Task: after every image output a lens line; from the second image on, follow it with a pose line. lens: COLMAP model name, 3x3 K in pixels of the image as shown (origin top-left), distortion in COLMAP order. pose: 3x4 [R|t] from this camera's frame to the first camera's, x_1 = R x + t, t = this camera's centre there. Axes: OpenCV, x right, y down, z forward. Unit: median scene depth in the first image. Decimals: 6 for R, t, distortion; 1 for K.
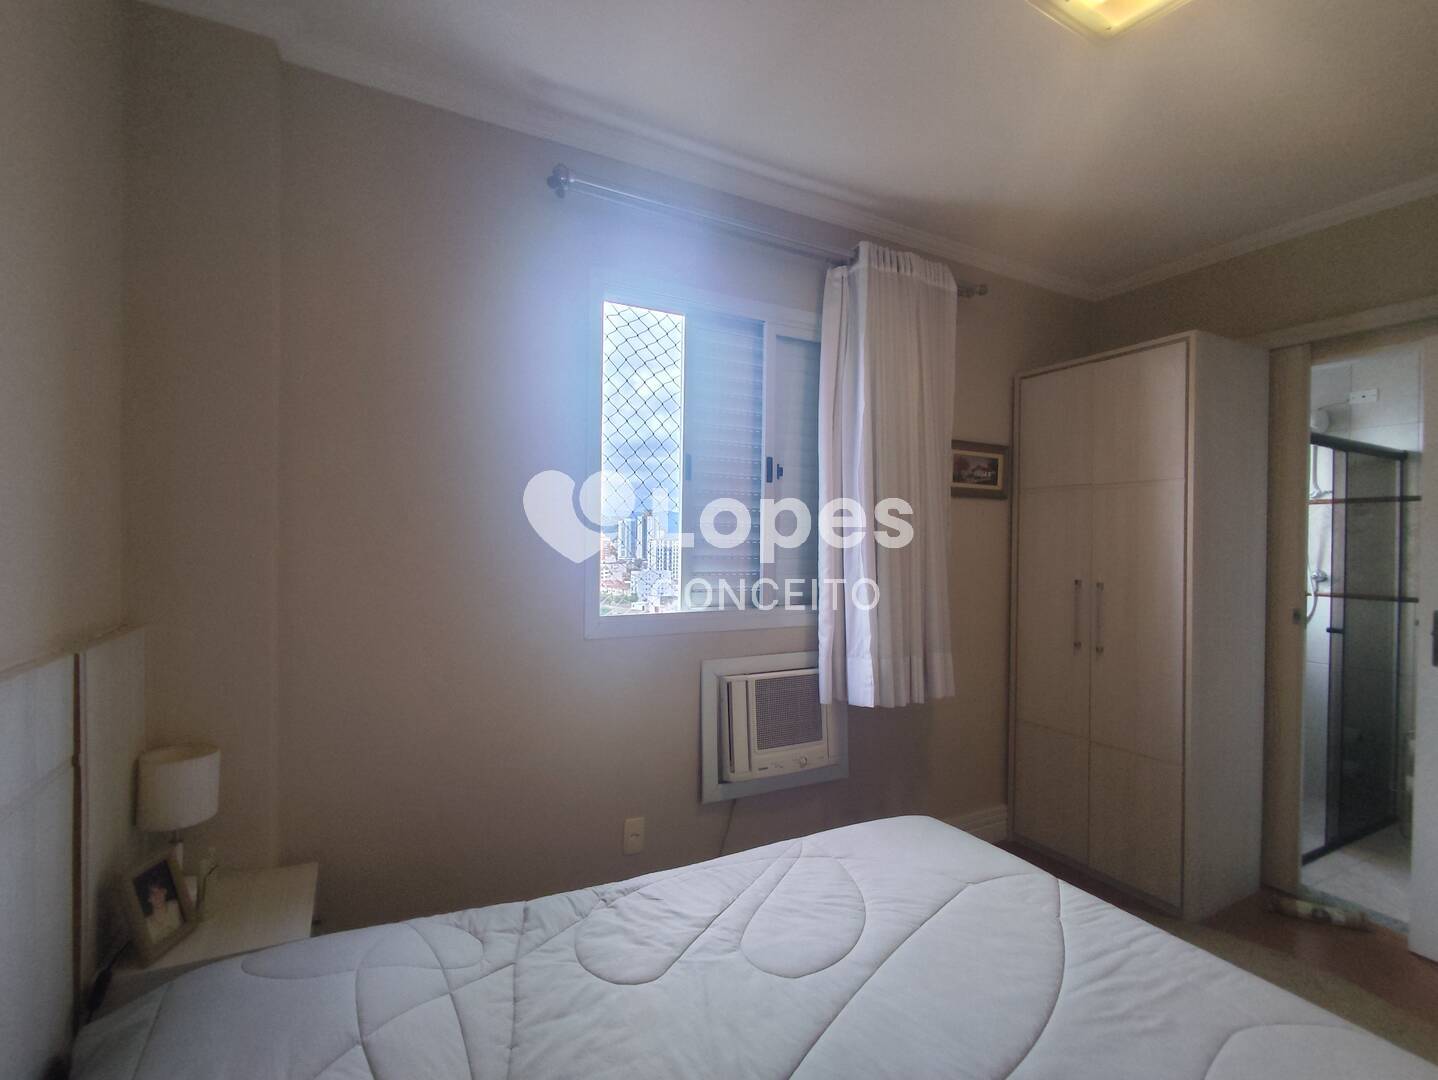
lens RADIAL K [[656.4, 0, 709.5], [0, 656.4, 543.1], [0, 0, 1]] dist [-0.002097, 0.000523]
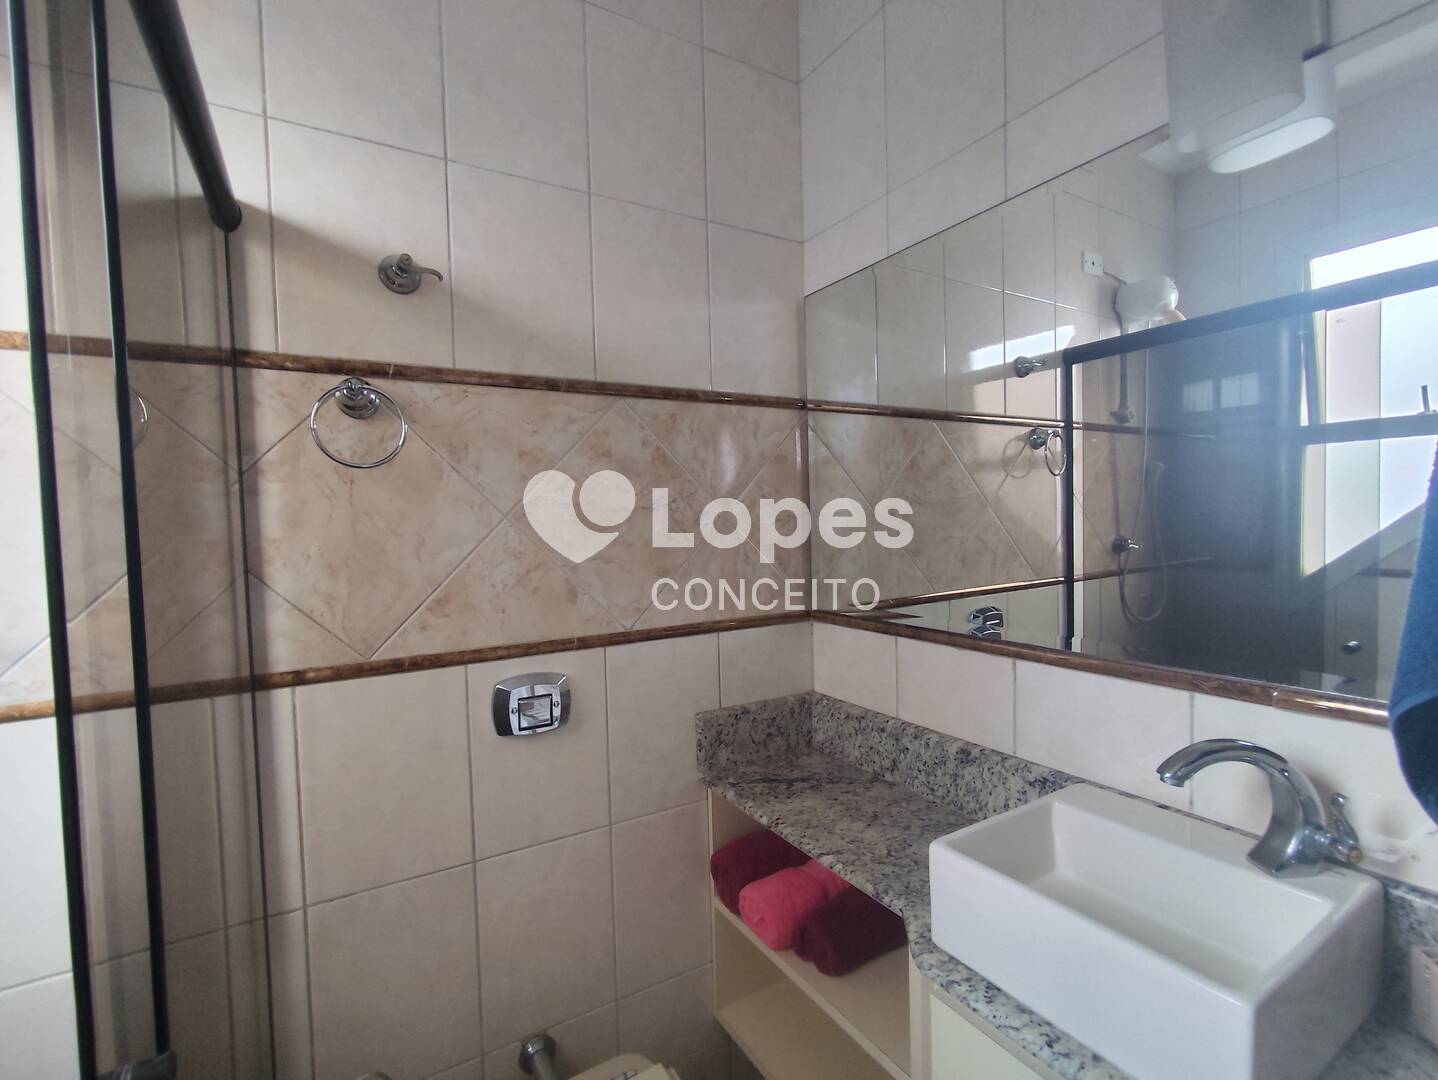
lens RADIAL K [[656.4, 0, 713.4], [0, 656.4, 546.9], [0, 0, 1]] dist [-0.002097, 0.000523]
pose [[-0.043094, -0.058169, 0.997376, 0.900029], [0.030083, 0.997775, 0.059492, 0.011804], [-0.998618, 0.032568, -0.041248, 0.965229]]
